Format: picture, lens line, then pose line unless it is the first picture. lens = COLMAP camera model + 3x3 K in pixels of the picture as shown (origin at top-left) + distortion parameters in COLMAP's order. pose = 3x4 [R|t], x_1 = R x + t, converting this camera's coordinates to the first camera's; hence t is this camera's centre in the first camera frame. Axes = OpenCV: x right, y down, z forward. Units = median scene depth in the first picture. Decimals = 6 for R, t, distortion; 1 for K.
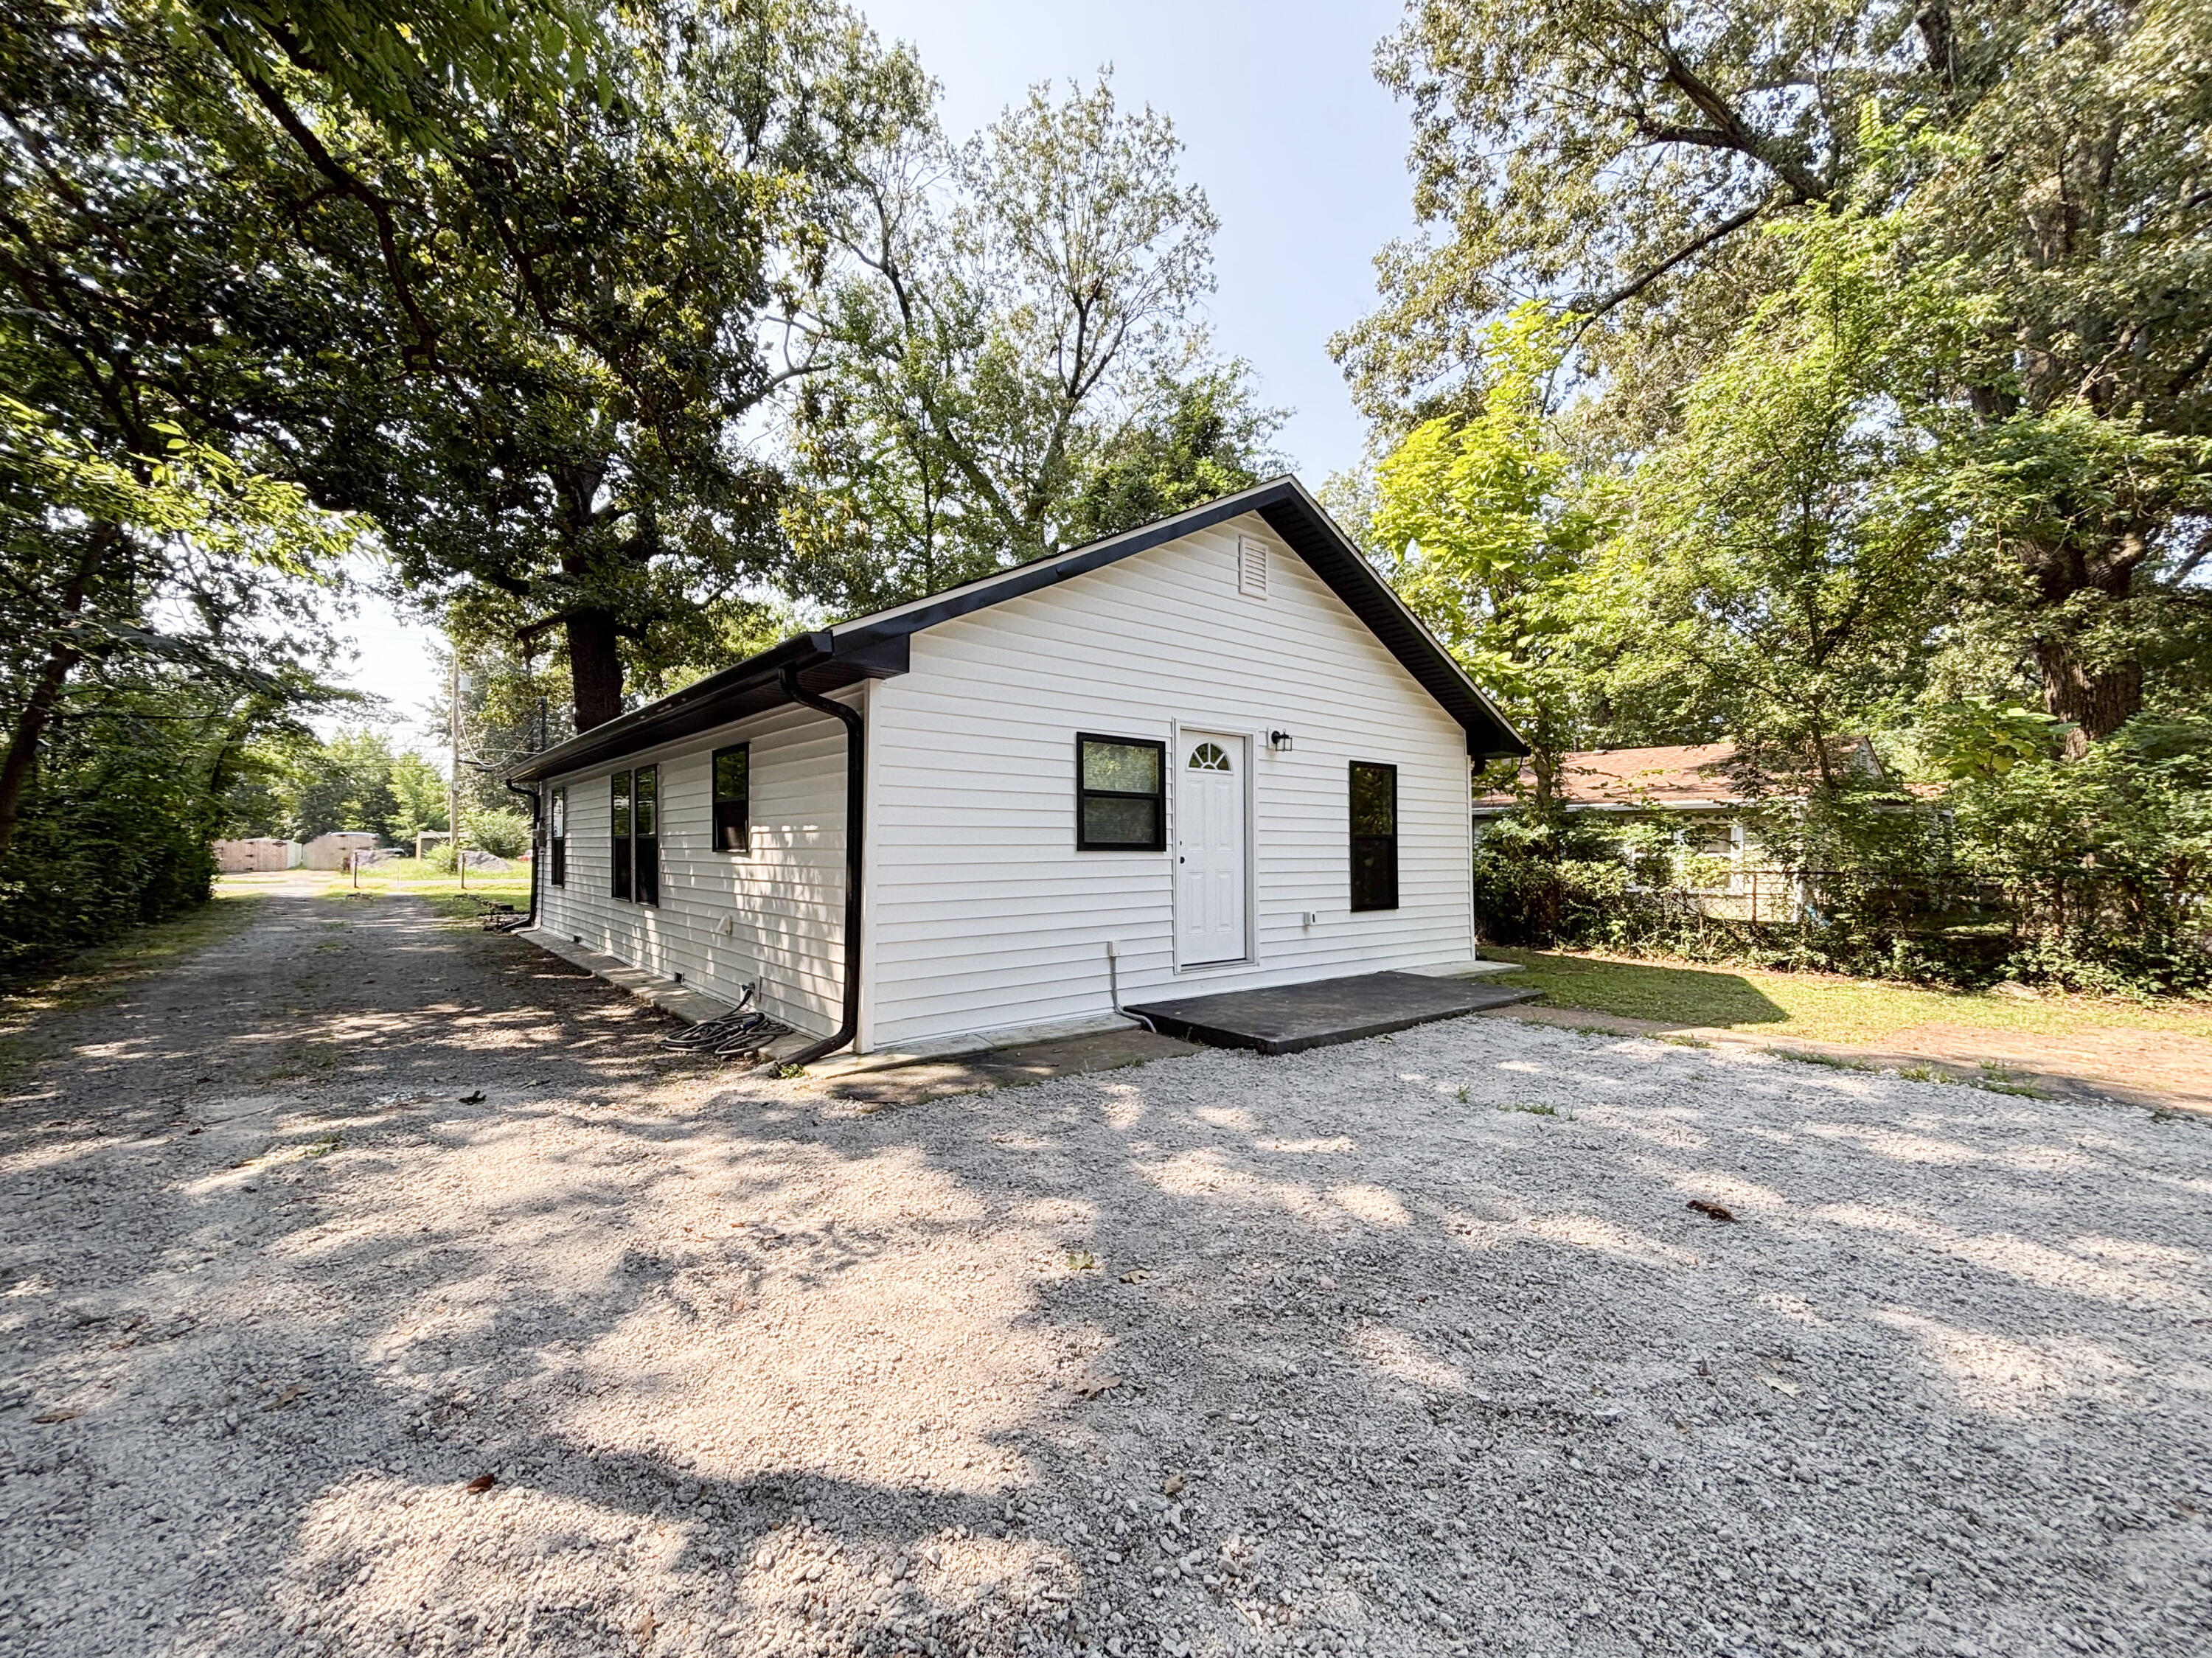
lens RADIAL K [[895.7, 0, 1104.8], [0, 895.7, 832.5], [0, 0, 1]] dist [-0.016343, 0.009203]
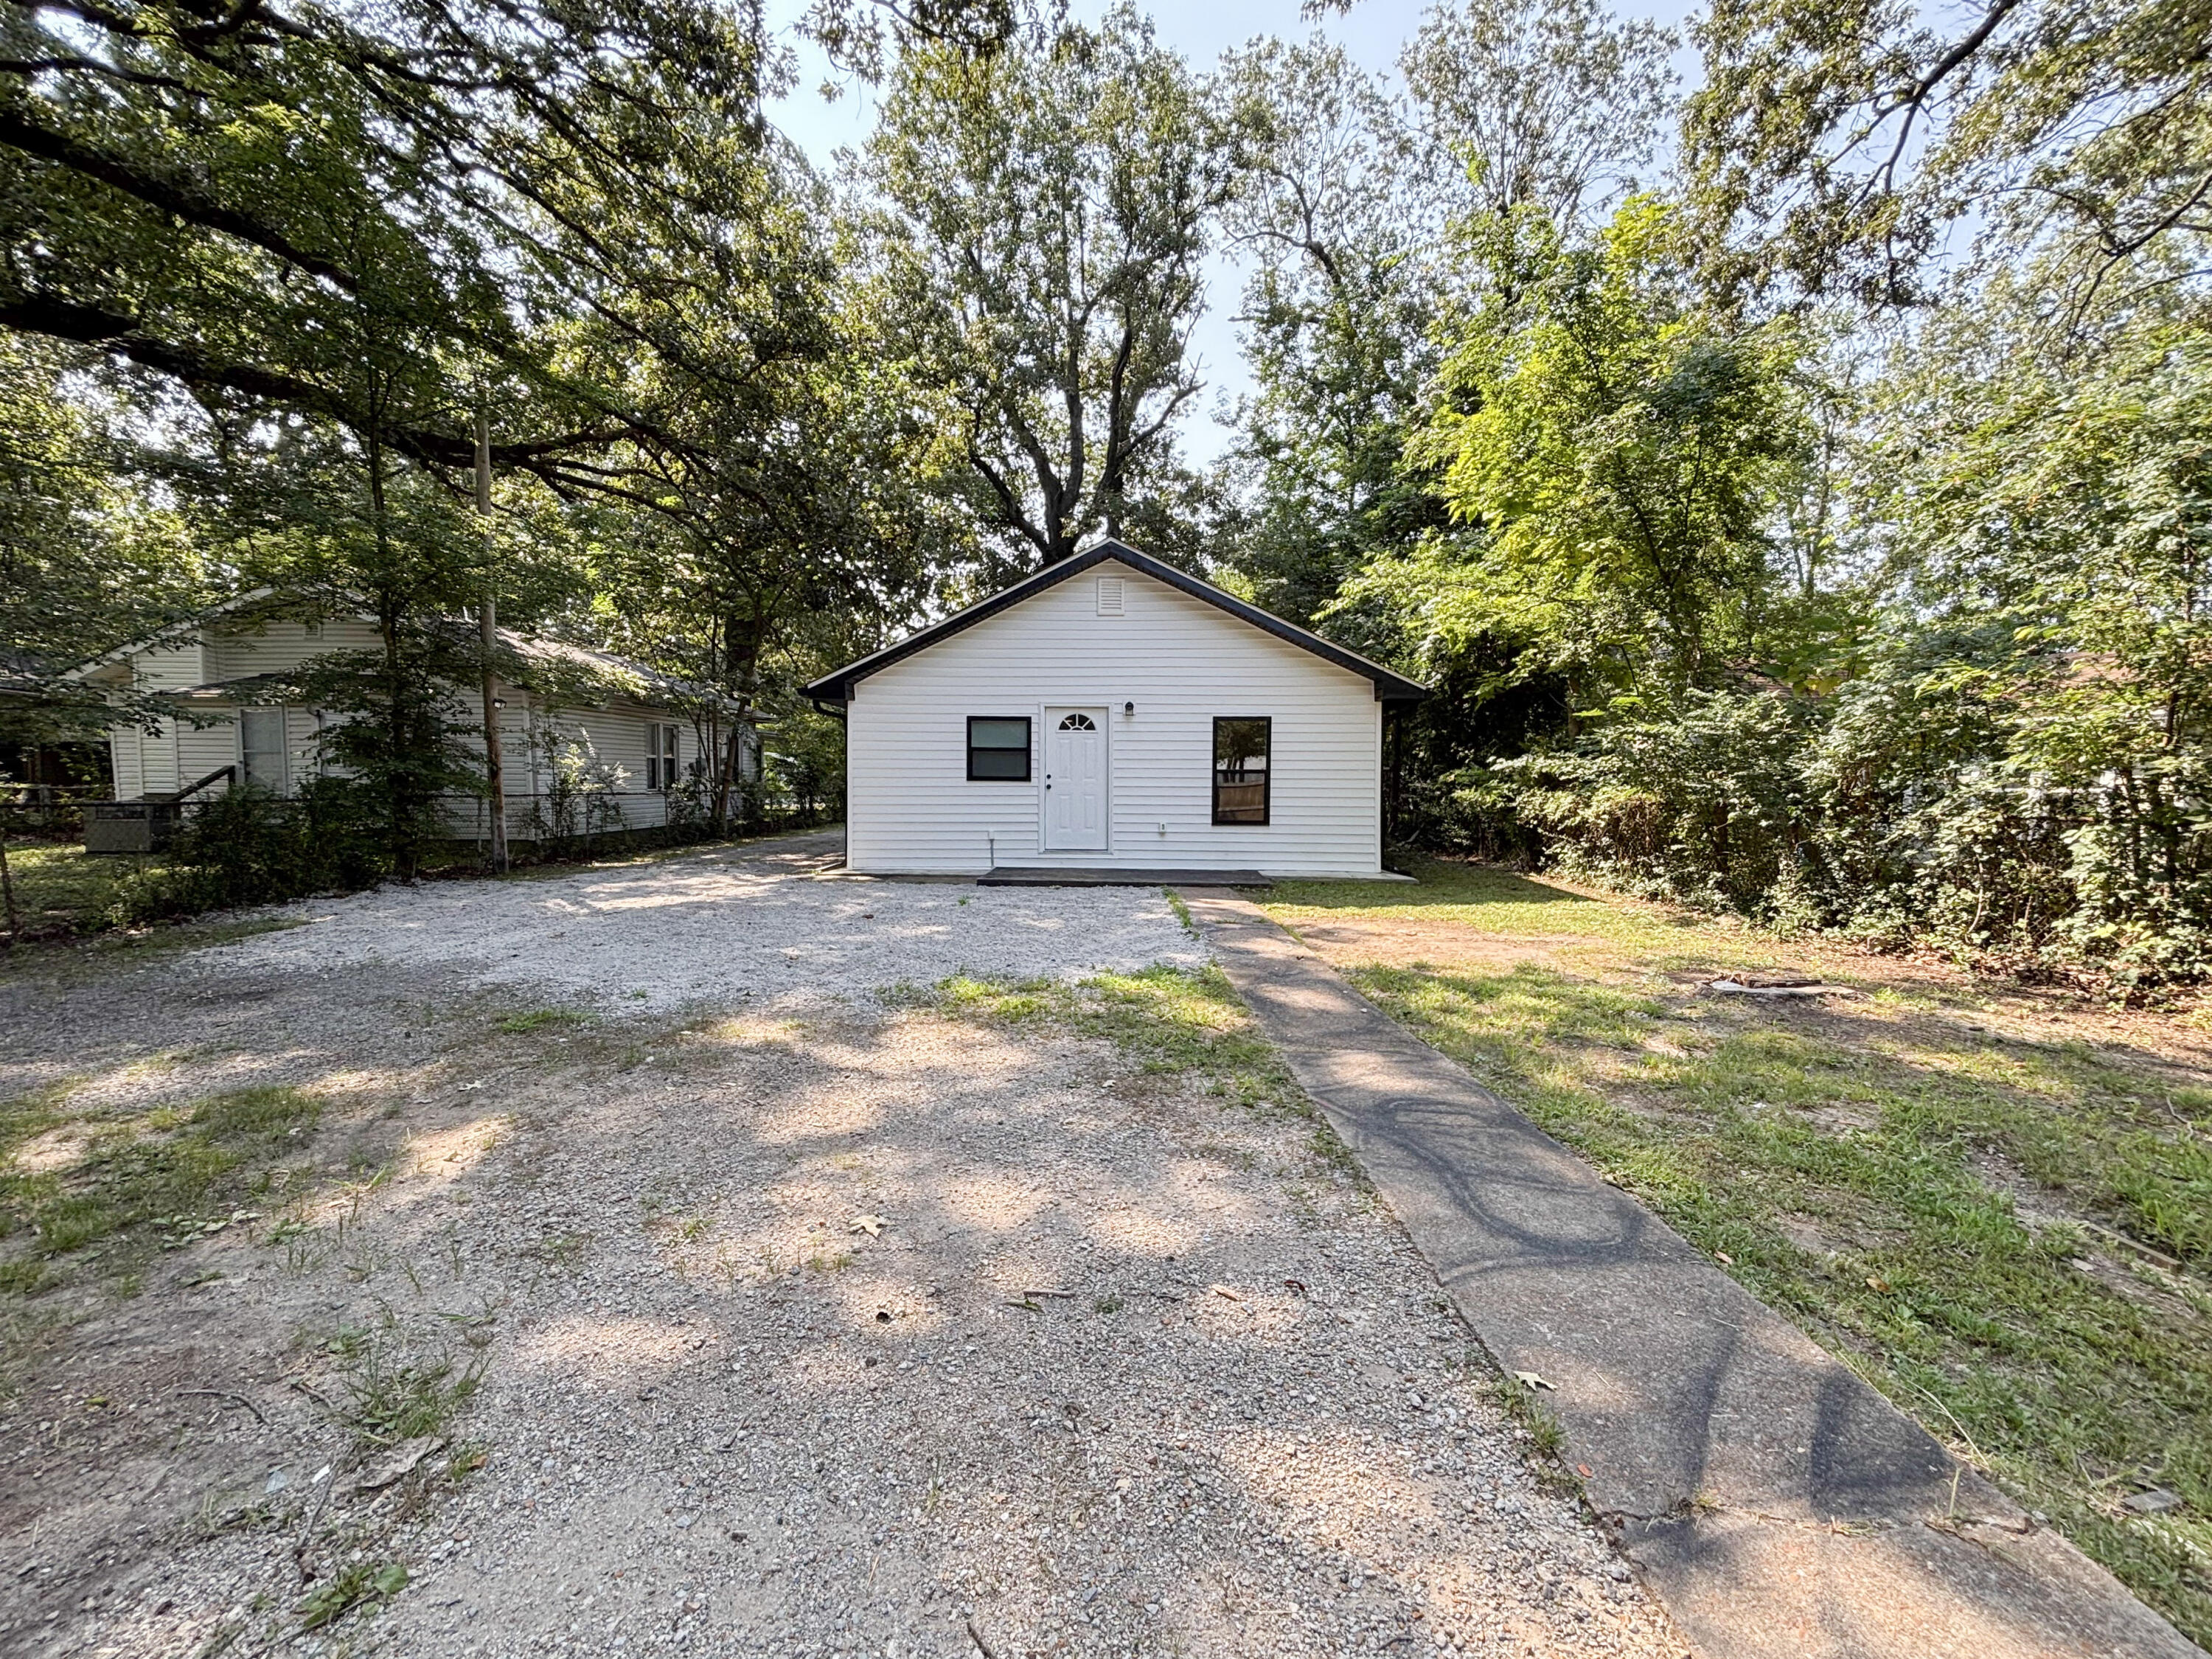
lens RADIAL K [[935.2, 0, 1077.3], [0, 935.2, 836.2], [0, 0, 1]] dist [0.017530, -0.000262]
pose [[0.748887, 0.032735, -0.661889, 1.250423], [0.009544, 0.998143, 0.060164, 0.018218], [0.662629, -0.051373, 0.747184, -0.267566]]
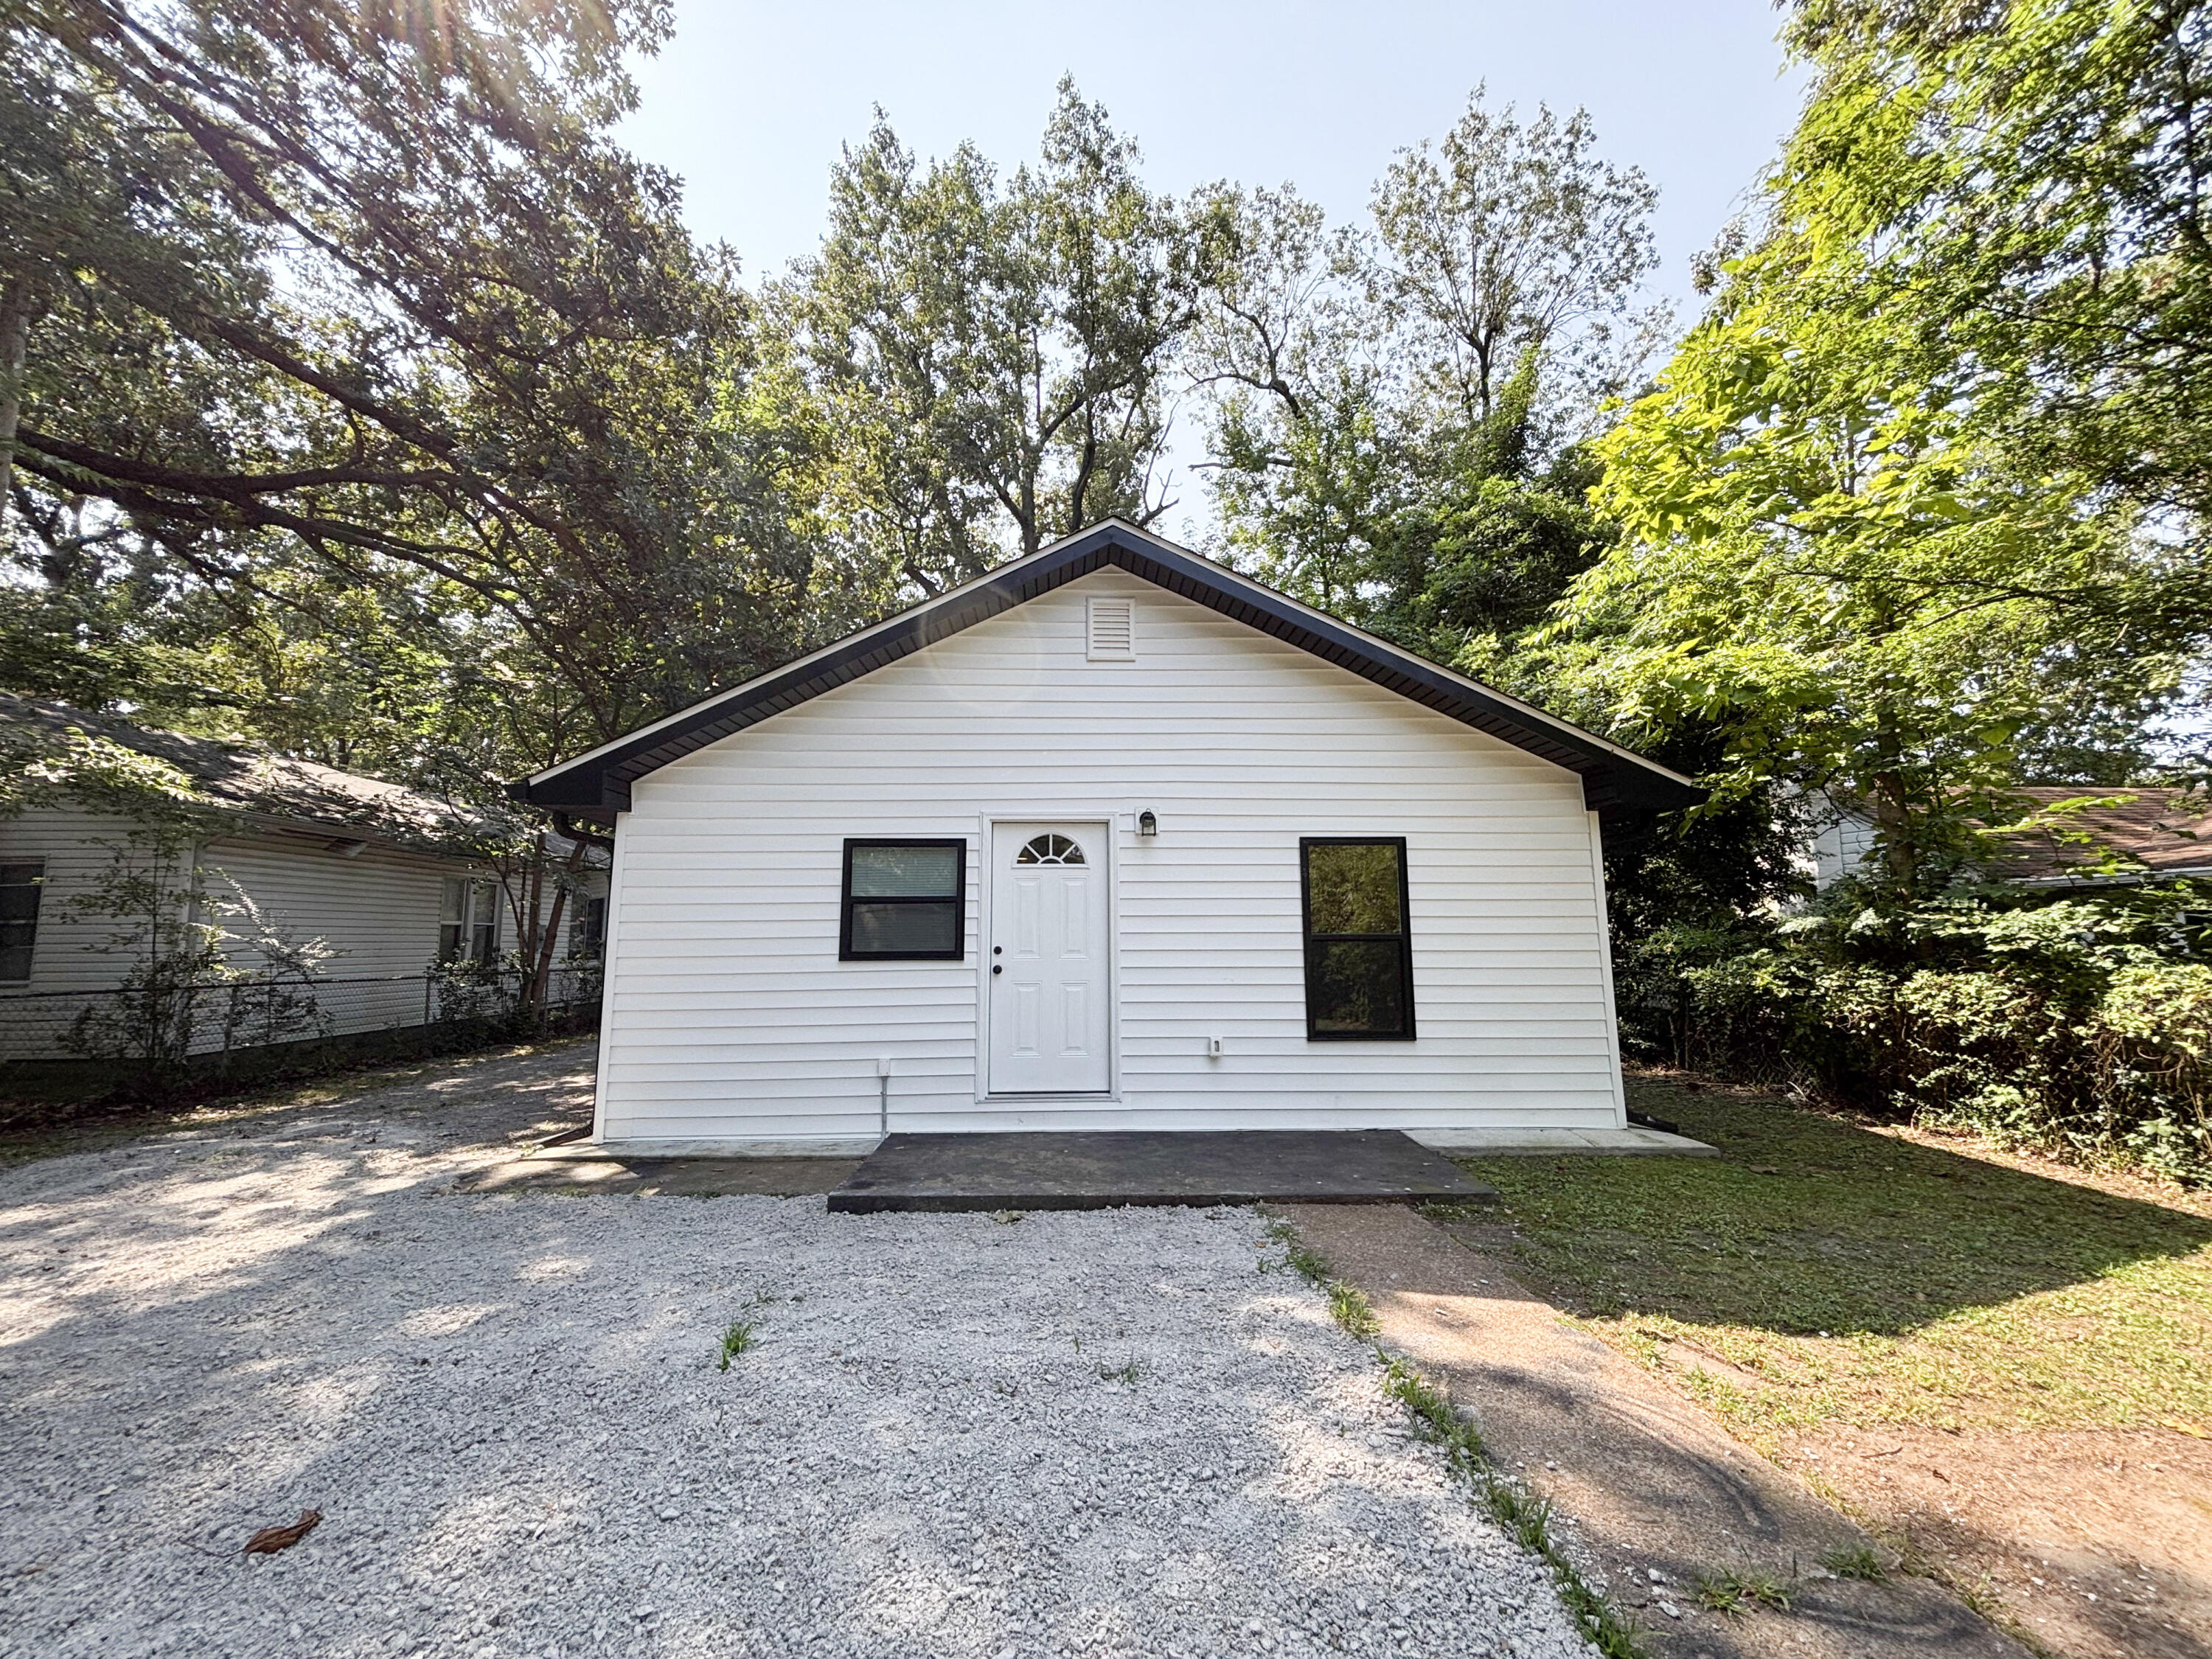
lens RADIAL K [[914.0, 0, 1106.0], [0, 914.0, 829.5], [0, 0, 1]] dist [0.003894, -0.000001]
pose [[0.801747, -0.087822, -0.591176, 0.695501], [0.019261, 0.992428, -0.121307, 0.004569], [0.597353, 0.085871, 0.797368, 0.325967]]
